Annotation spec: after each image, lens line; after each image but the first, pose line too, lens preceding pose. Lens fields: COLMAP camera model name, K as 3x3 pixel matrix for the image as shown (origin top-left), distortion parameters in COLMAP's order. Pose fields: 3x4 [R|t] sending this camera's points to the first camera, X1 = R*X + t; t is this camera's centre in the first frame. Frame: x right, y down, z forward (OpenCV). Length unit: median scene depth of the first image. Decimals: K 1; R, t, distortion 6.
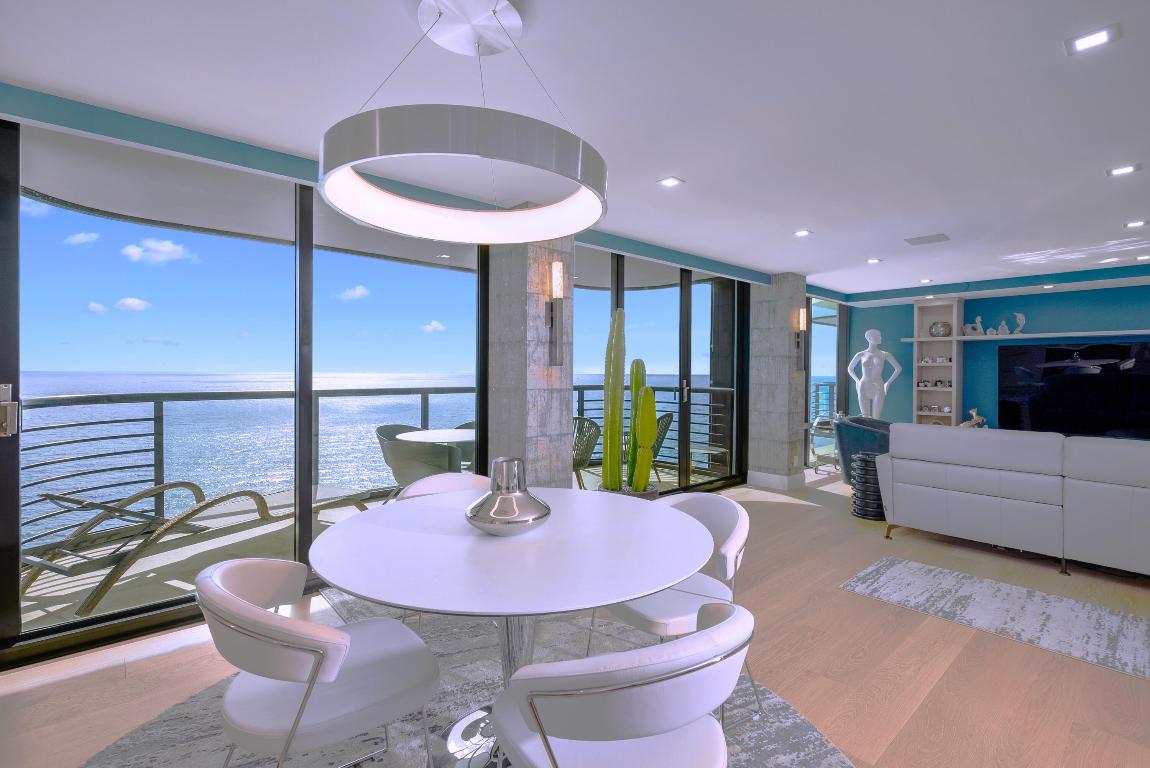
lens RADIAL K [[536.9, 0, 569.9], [0, 536.9, 375.3], [0, 0, 1]] dist [-0.000558, -0.000024]
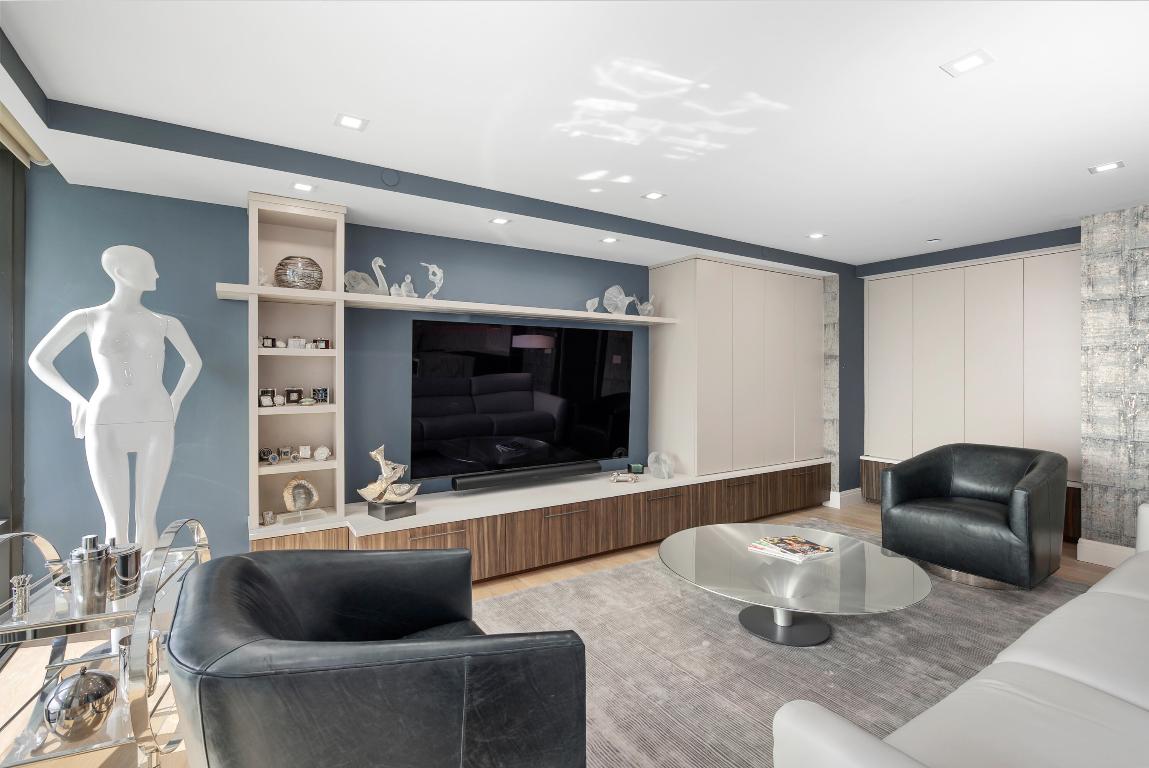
lens RADIAL K [[536.4, 0, 569.4], [0, 536.4, 375.3], [0, 0, 1]] dist [-0.000558, -0.000024]
pose [[0.161875, -0.007870, 0.986780, 0.294973], [0.009003, 0.999938, 0.006498, -0.003162], [-0.986770, 0.007832, 0.161936, 0.726138]]
